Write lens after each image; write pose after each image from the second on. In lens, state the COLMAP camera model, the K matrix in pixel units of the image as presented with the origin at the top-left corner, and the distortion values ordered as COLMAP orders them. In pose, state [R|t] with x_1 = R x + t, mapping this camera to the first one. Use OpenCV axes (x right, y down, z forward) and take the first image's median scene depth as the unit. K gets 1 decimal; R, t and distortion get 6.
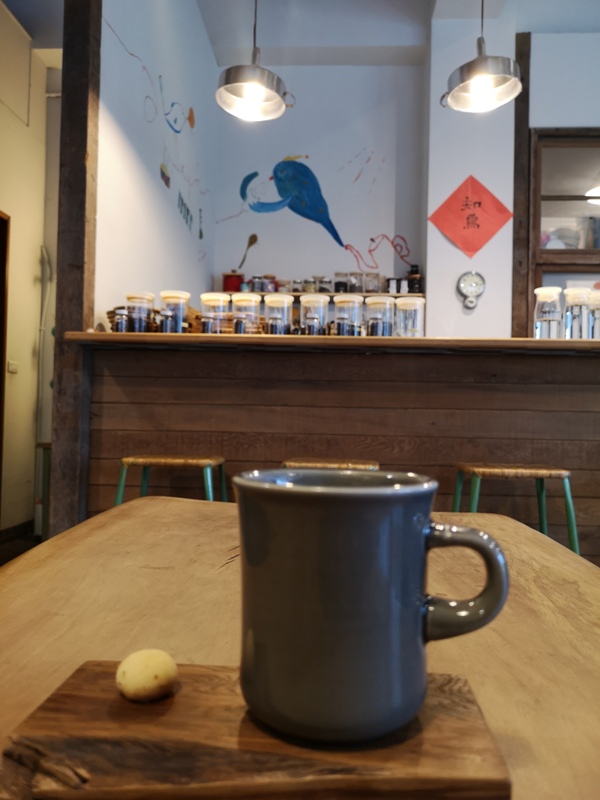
lens RADIAL K [[616.8, 0, 297.9], [0, 616.8, 404.6], [0, 0, 1]] dist [0.034896, -0.045808]
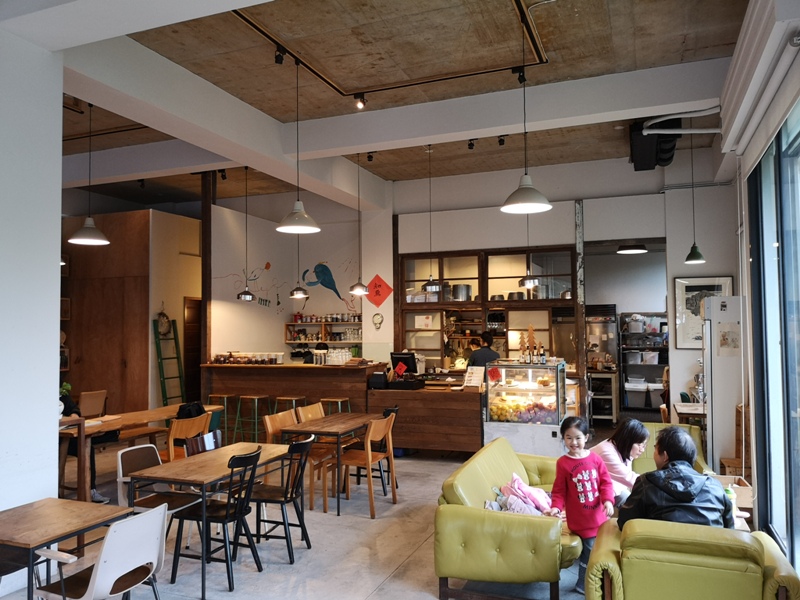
lens RADIAL K [[616.8, 0, 397.9], [0, 616.8, 302.9], [0, 0, 1]] dist [0.034896, -0.045808]
pose [[0.952253, -0.040809, -0.302571, 1.091051], [0.033471, 0.999007, -0.029400, -0.182215], [0.303471, 0.017868, 0.952673, -1.297625]]
